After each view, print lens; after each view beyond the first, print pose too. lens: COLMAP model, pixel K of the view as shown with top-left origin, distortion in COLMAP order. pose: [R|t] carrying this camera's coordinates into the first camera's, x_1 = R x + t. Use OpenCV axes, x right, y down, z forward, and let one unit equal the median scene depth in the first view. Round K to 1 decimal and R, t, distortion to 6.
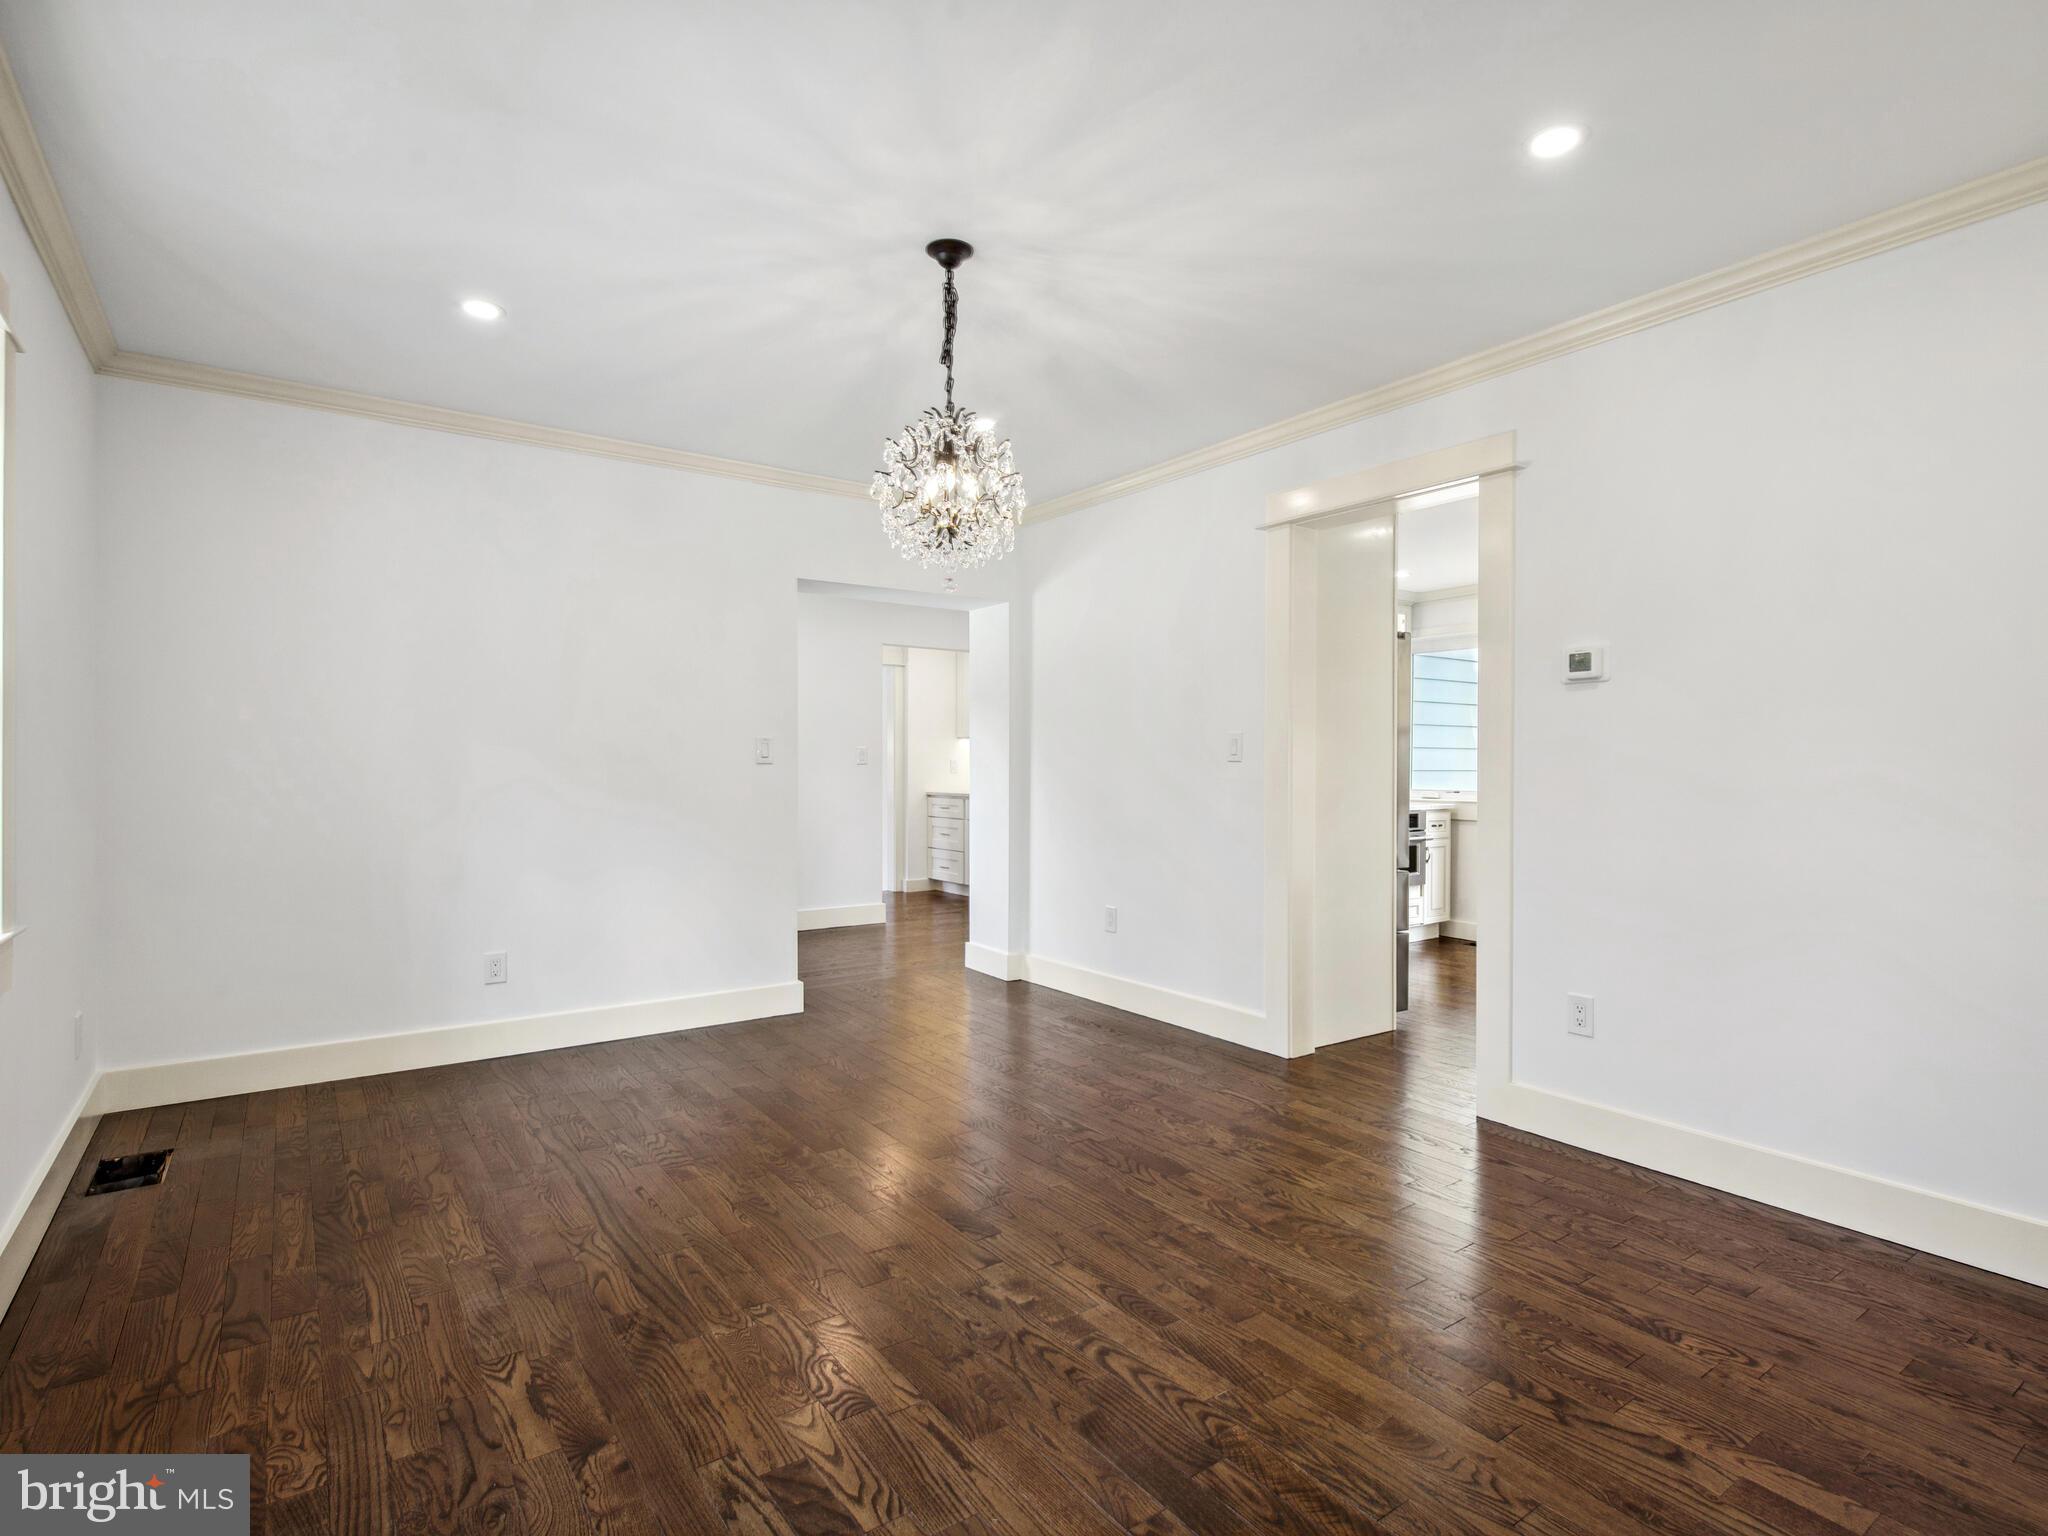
lens RADIAL K [[1056.9, 0, 1024.6], [0, 1056.9, 775.0], [0, 0, 1]] dist [0.006588, -0.002699]
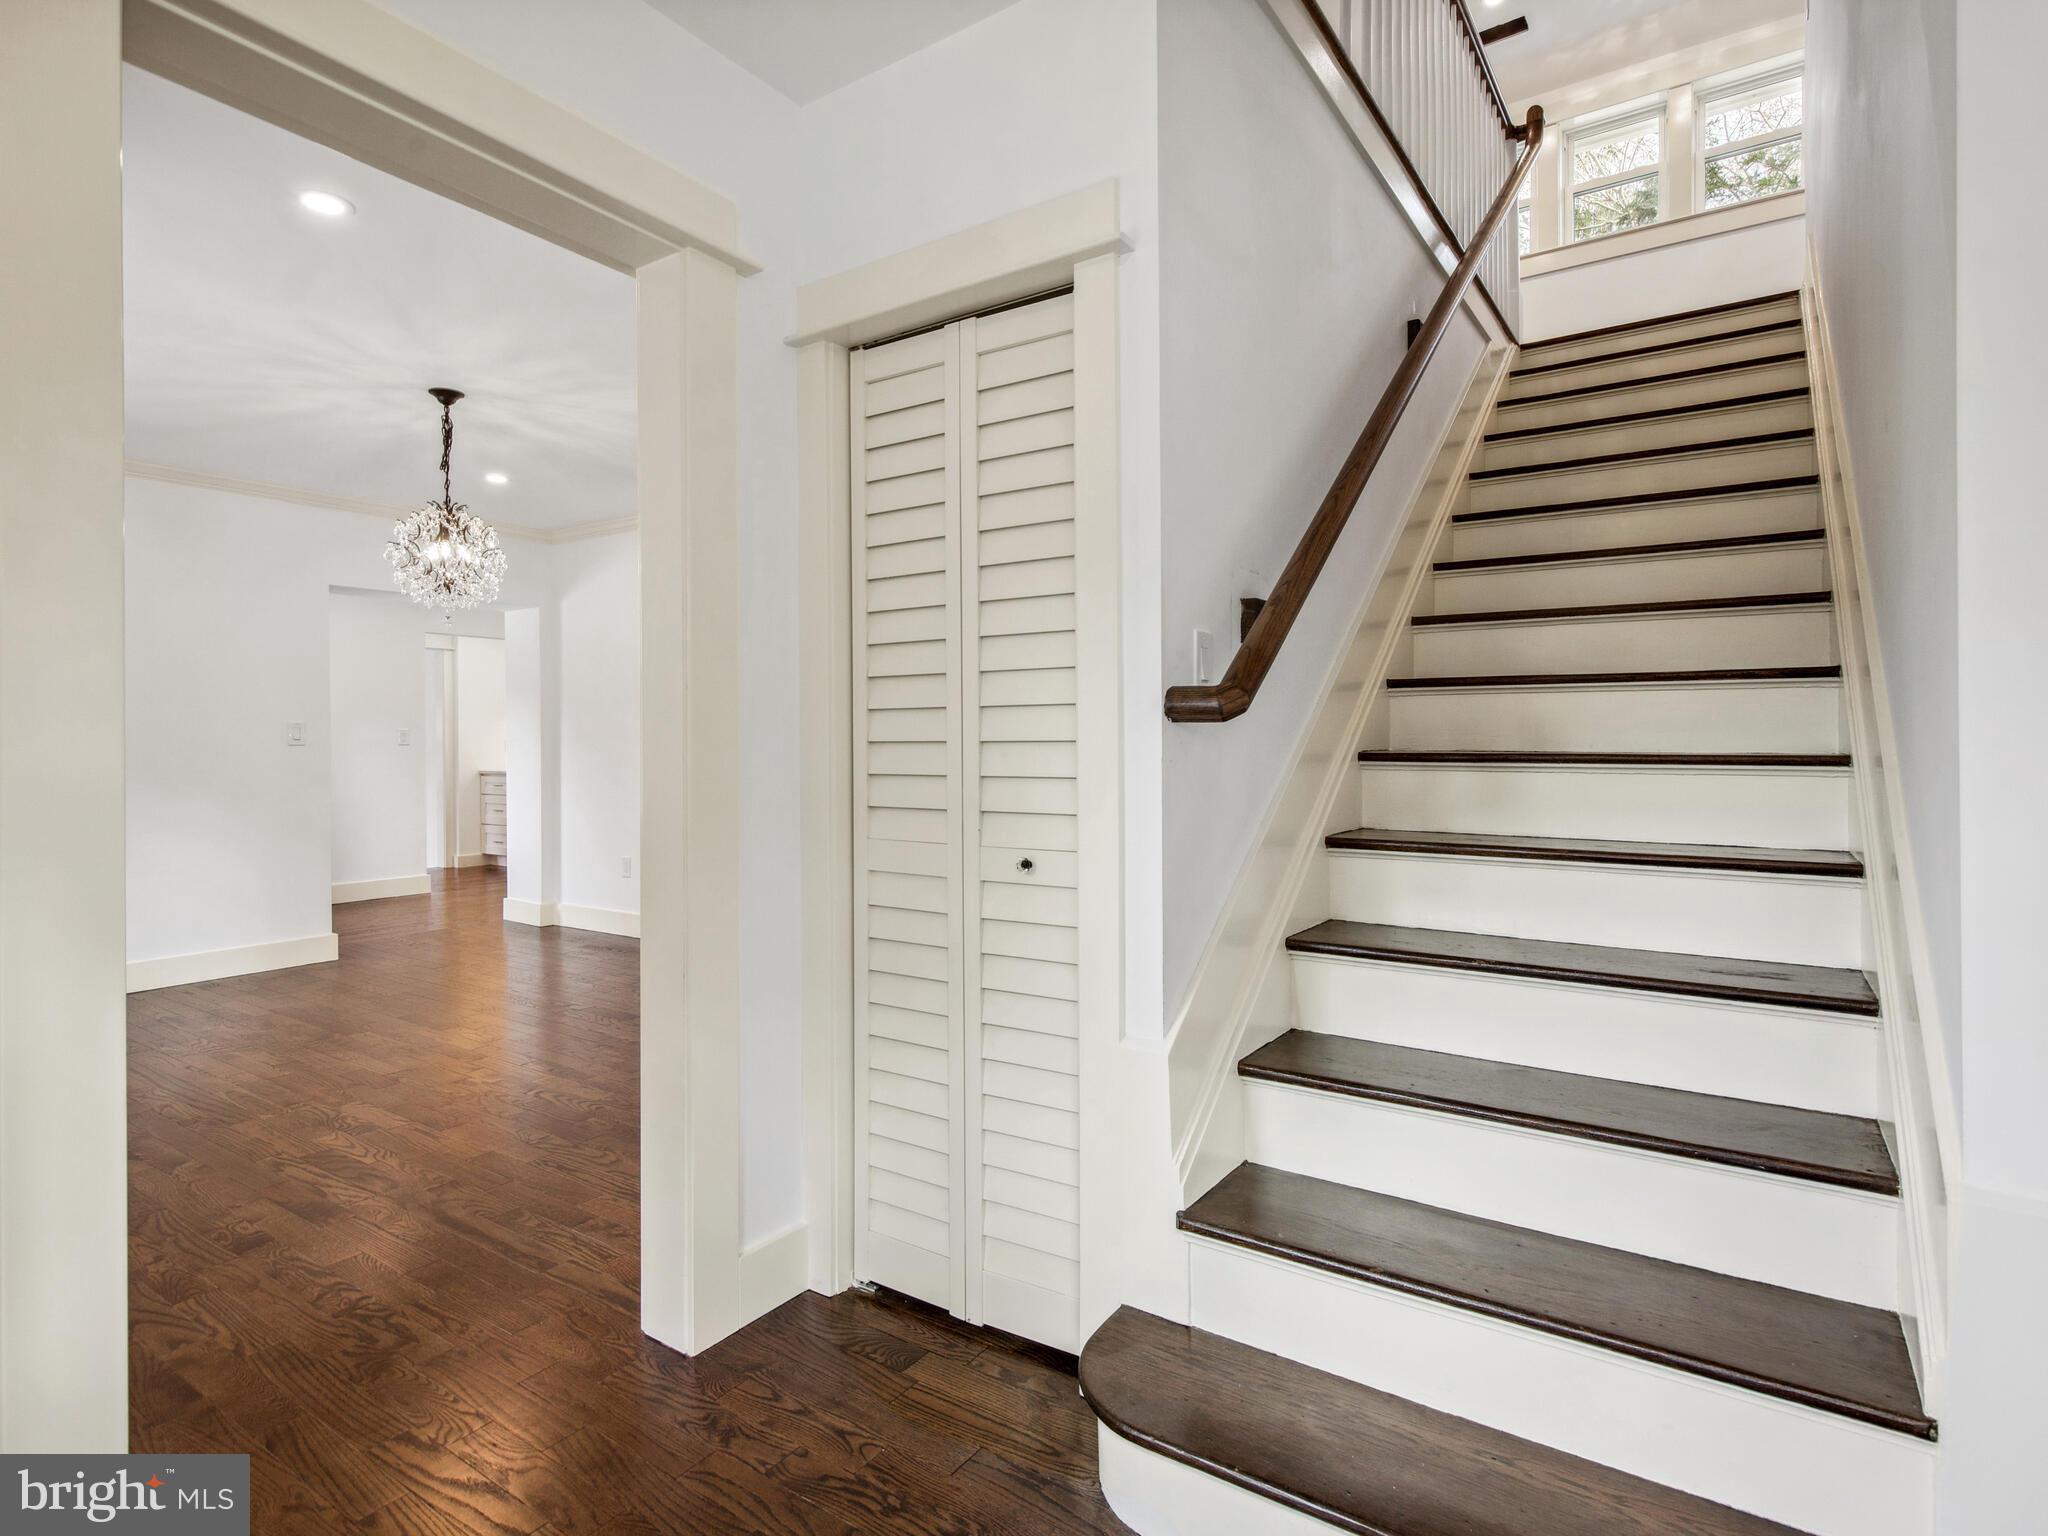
lens RADIAL K [[1056.9, 0, 1024.9], [0, 1056.9, 749.0], [0, 0, 1]] dist [0.006588, -0.002699]
pose [[0.934960, -0.004776, 0.354722, 0.084309], [0.006886, 0.999965, -0.004687, 0.005912], [-0.354687, 0.006824, 0.934960, -0.355888]]
